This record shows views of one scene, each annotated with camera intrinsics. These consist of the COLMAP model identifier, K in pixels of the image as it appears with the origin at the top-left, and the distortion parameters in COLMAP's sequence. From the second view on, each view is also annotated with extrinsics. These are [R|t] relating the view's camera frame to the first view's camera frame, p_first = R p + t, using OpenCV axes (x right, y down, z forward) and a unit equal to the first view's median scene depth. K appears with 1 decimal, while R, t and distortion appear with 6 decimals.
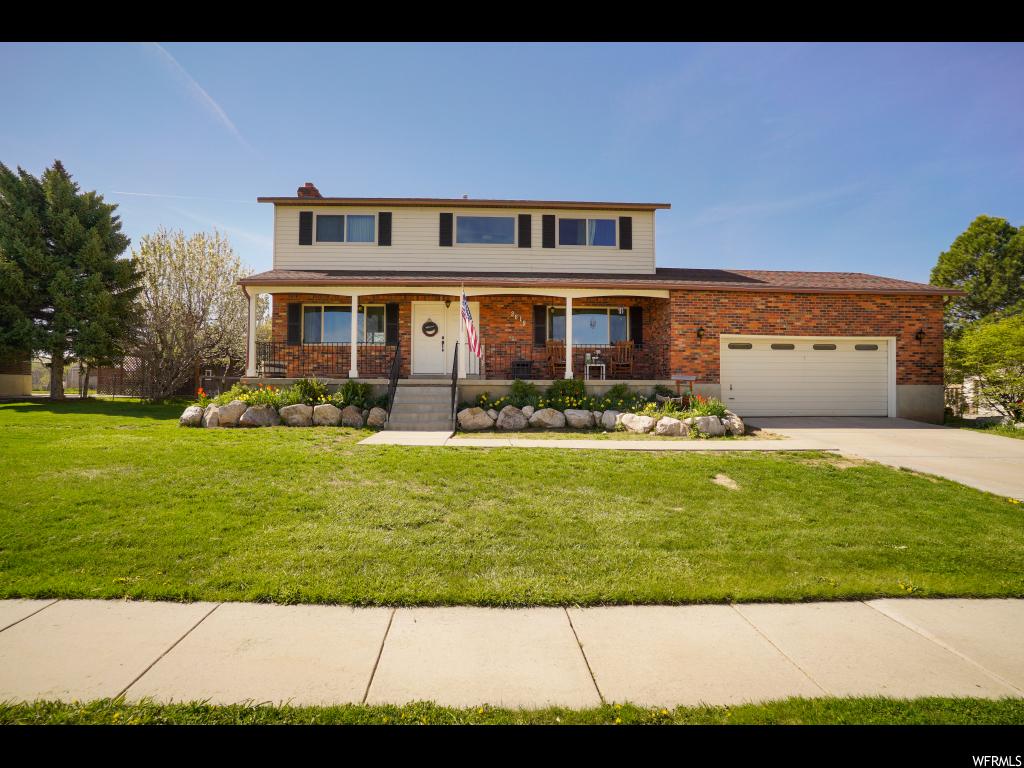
lens RADIAL K [[538.3, 0, 509.8], [0, 538.3, 381.6], [0, 0, 1]] dist [-0.053138, 0.020485]
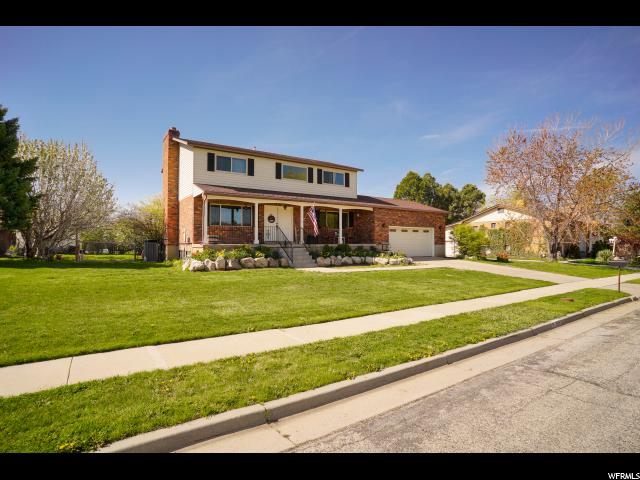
lens RADIAL K [[336.4, 0, 315.7], [0, 336.4, 240.5], [0, 0, 1]] dist [-0.053138, 0.020485]
pose [[0.851058, -0.002033, 0.525067, -0.678384], [0.000765, 0.999996, 0.002633, -0.020593], [-0.525070, -0.001840, 0.851057, -0.169191]]
